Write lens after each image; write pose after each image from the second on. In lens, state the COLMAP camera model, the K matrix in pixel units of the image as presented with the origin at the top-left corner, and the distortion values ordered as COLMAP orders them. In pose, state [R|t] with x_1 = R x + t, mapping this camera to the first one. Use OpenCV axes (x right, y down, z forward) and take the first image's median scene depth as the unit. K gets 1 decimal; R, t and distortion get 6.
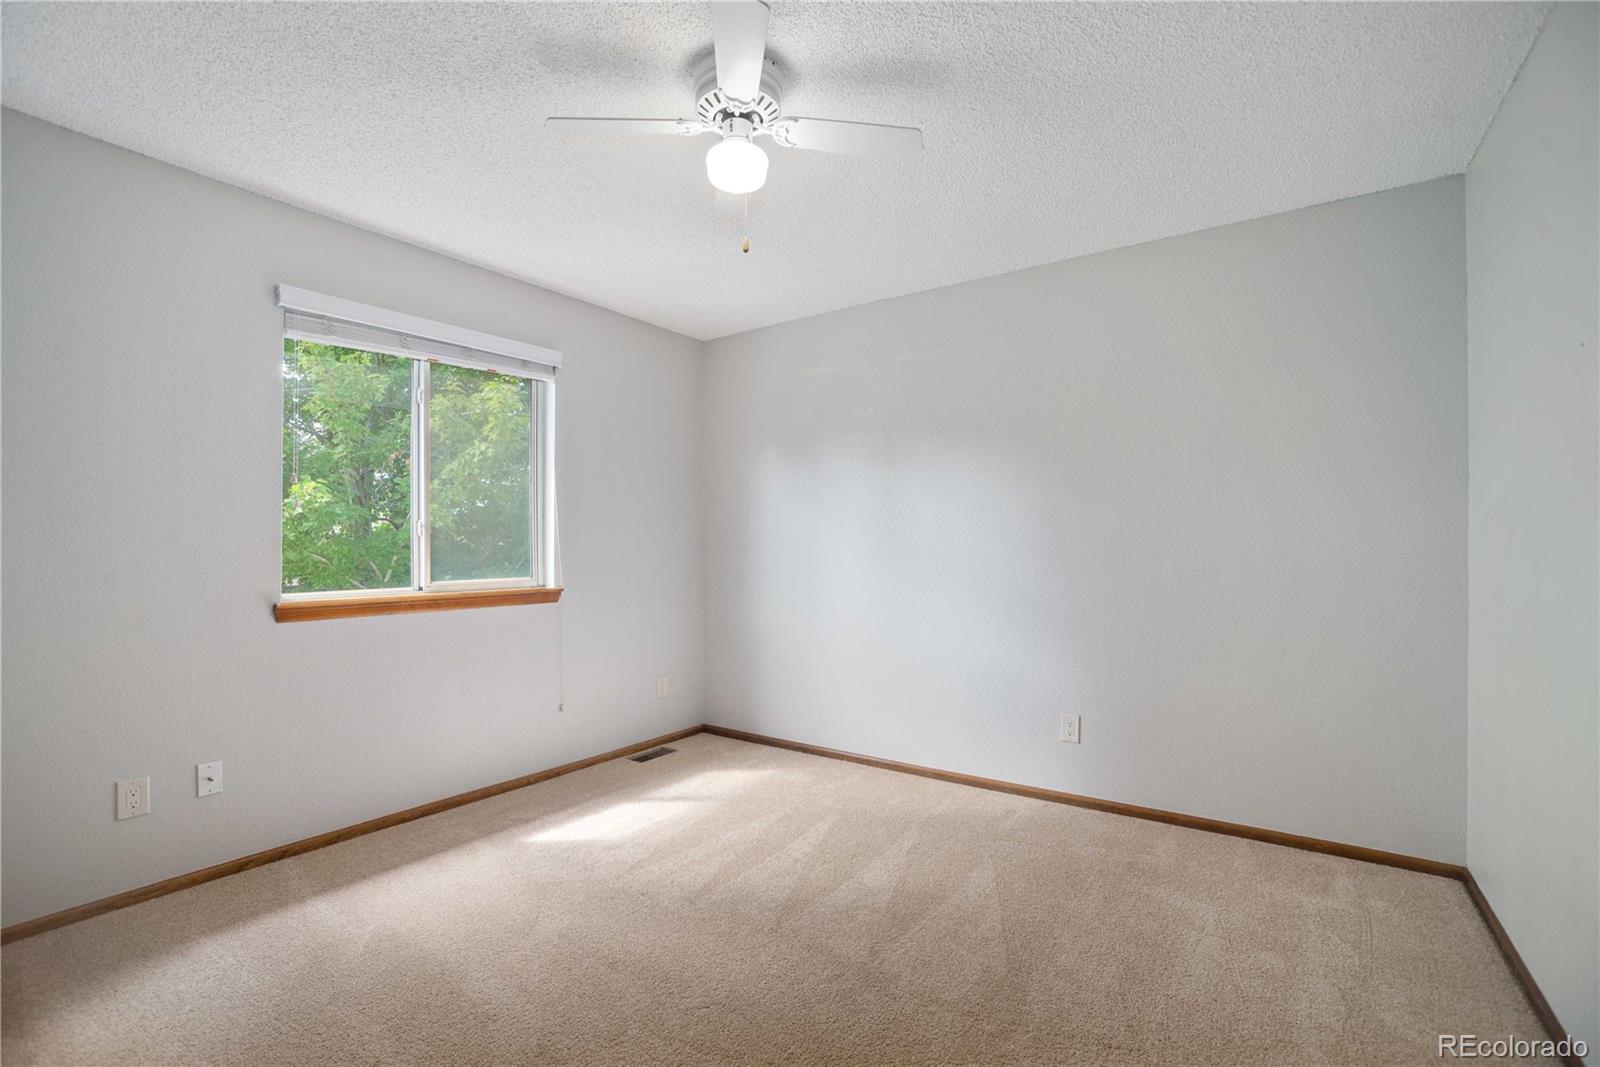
lens RADIAL K [[701.2, 0, 800.0], [0, 701.2, 533.5], [0, 0, 1]] dist [-0.064786, 0.023101]
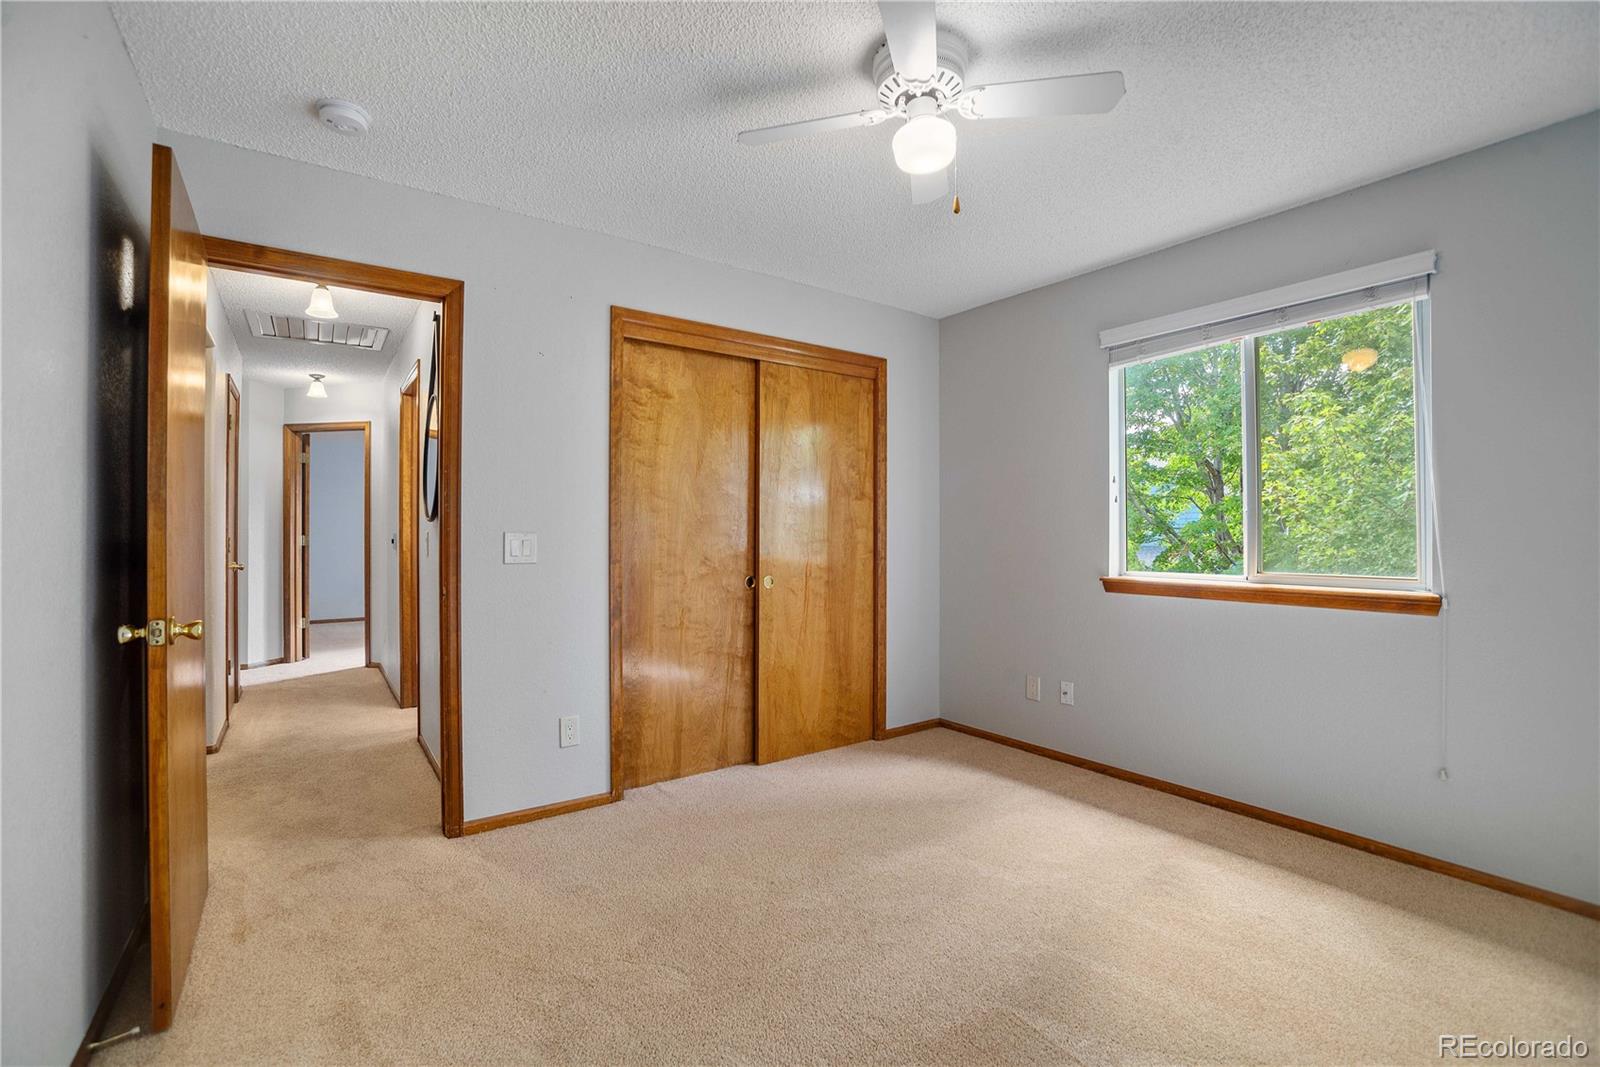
lens RADIAL K [[701.2, 0, 800.0], [0, 701.2, 533.5], [0, 0, 1]] dist [-0.064786, 0.023101]
pose [[-0.321289, 0.004592, -0.946970, 0.642225], [0.014697, 0.999892, -0.000138, 0.009671], [0.946867, -0.013962, -0.321322, 0.834704]]
